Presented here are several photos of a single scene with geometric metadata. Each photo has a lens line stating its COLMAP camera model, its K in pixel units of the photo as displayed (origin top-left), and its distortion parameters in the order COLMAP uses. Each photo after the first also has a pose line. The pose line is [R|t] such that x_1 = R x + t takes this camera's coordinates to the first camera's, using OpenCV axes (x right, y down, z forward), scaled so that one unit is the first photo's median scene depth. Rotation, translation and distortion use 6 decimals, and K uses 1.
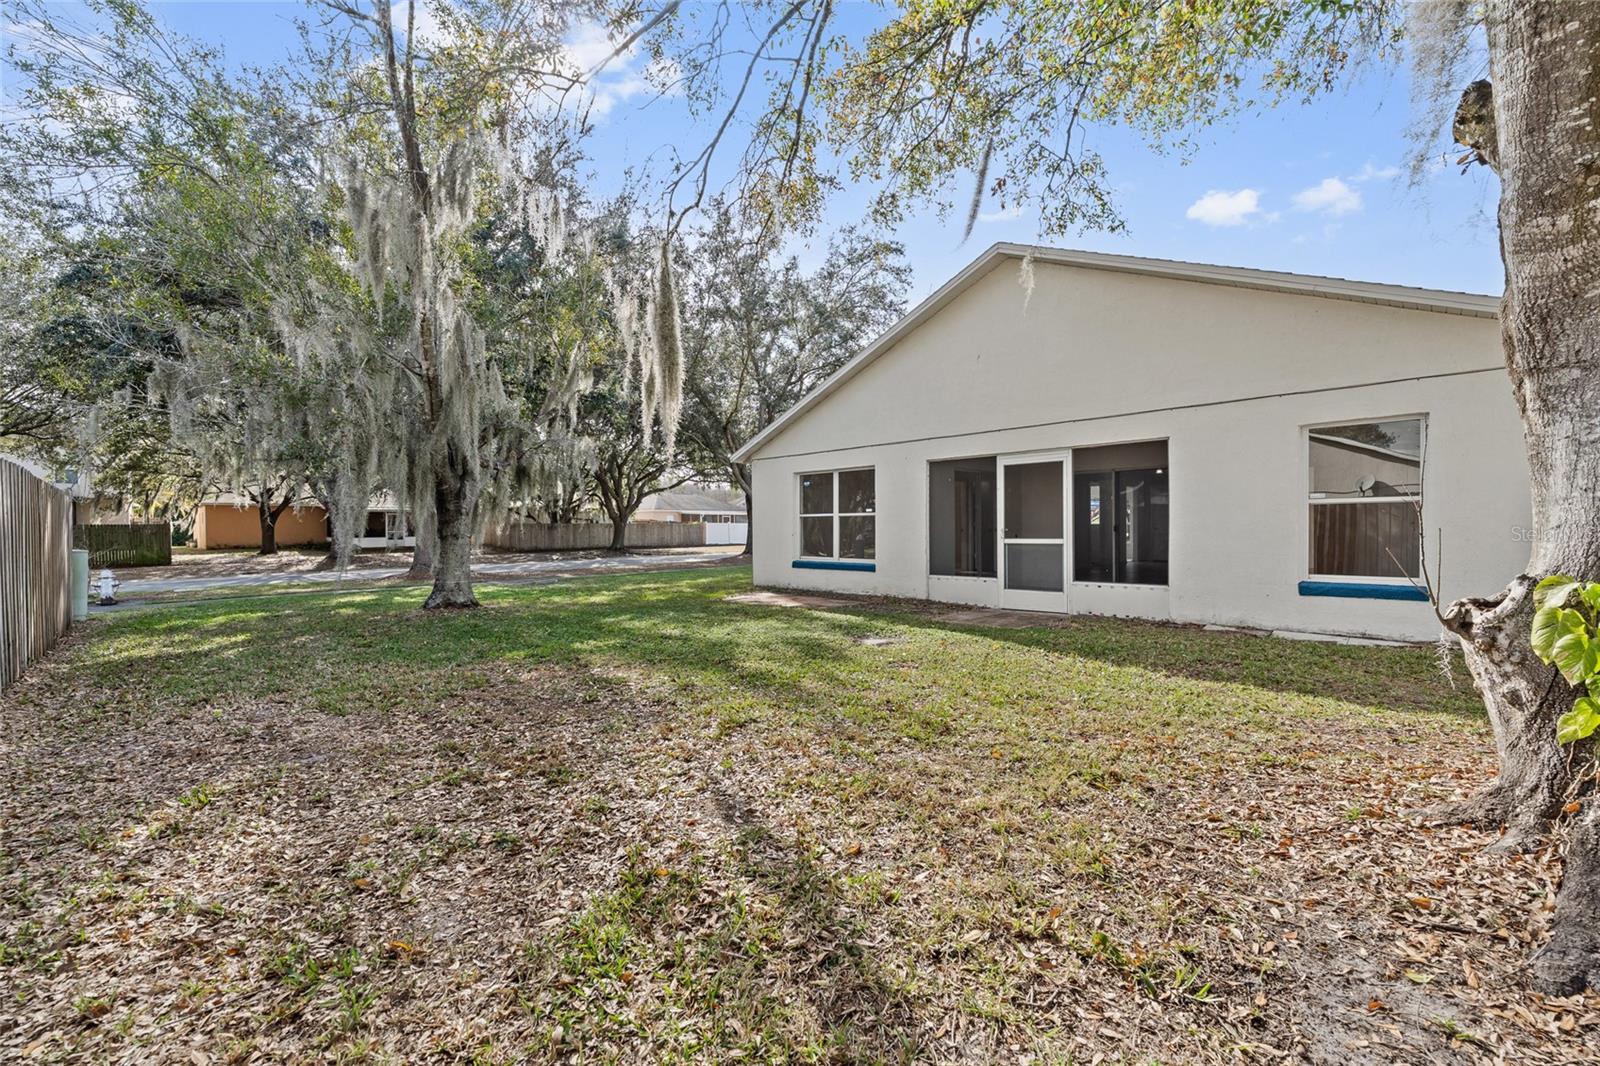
lens RADIAL K [[655.4, 0, 799.7], [0, 655.4, 530.5], [0, 0, 1]] dist [0.000116, -0.000281]
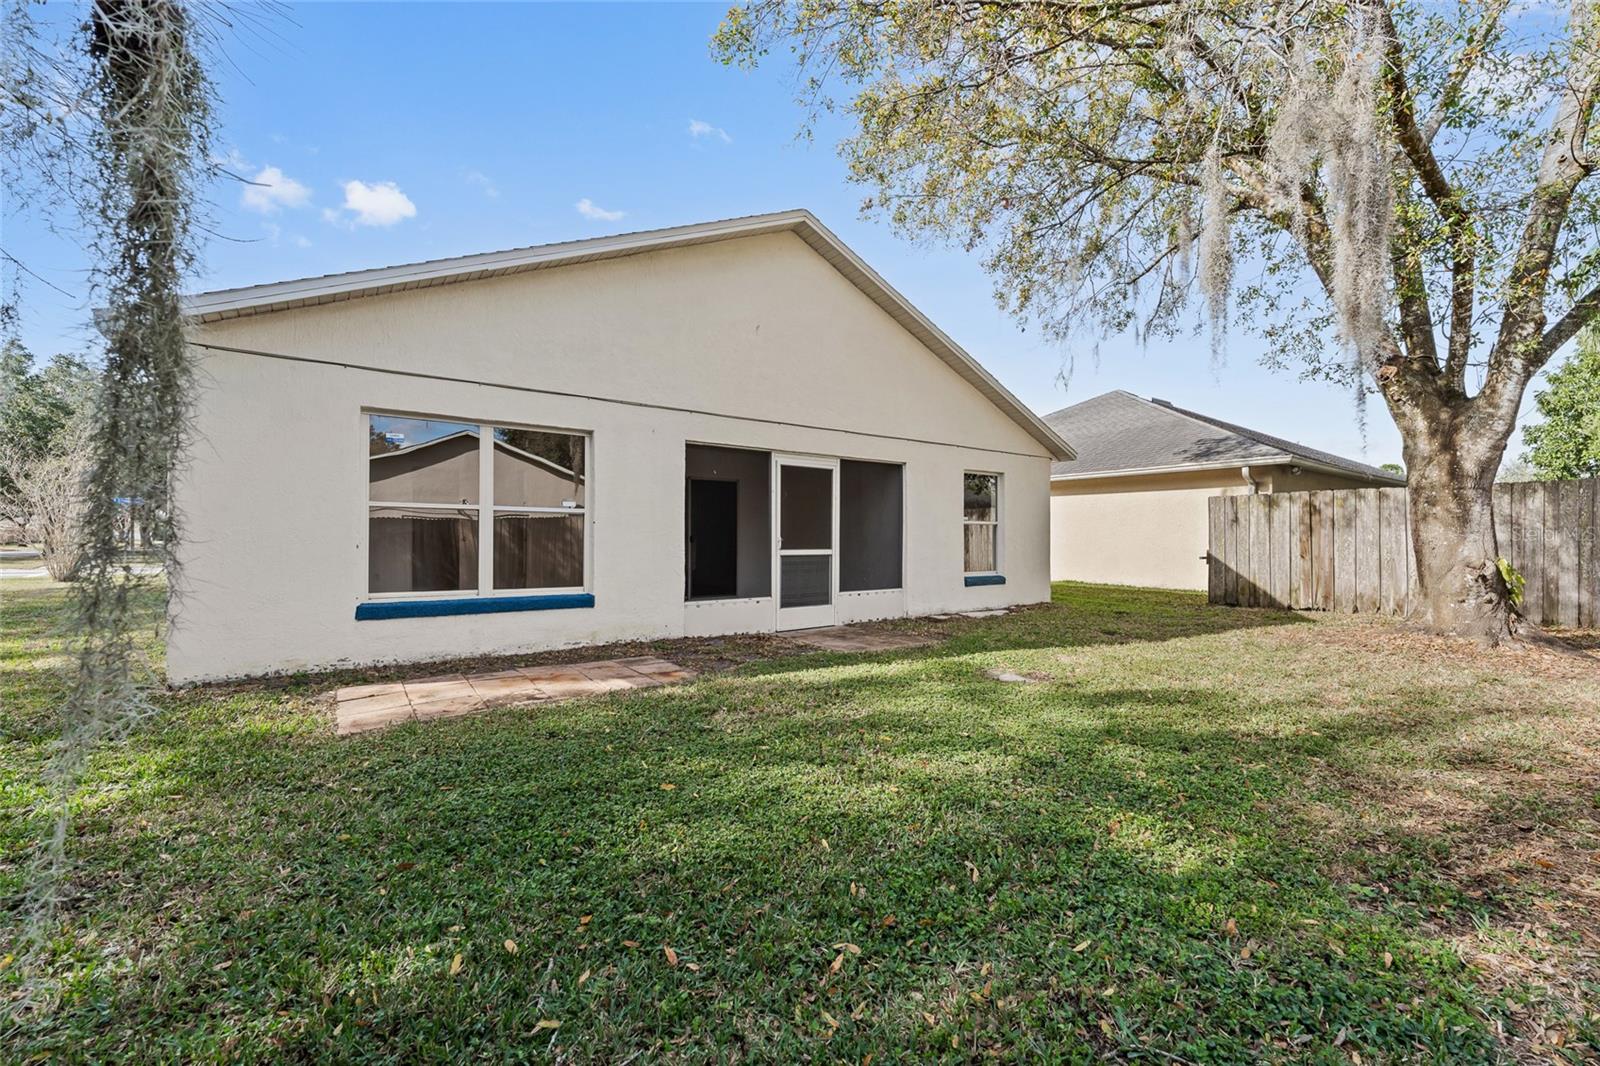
lens RADIAL K [[655.4, 0, 801.1], [0, 655.4, 536.8], [0, 0, 1]] dist [0.000116, -0.000281]
pose [[0.152849, 0.007993, 0.988217, -0.538251], [-0.008053, 0.999944, -0.006843, 0.001034], [-0.988217, -0.006912, 0.152905, 0.847555]]
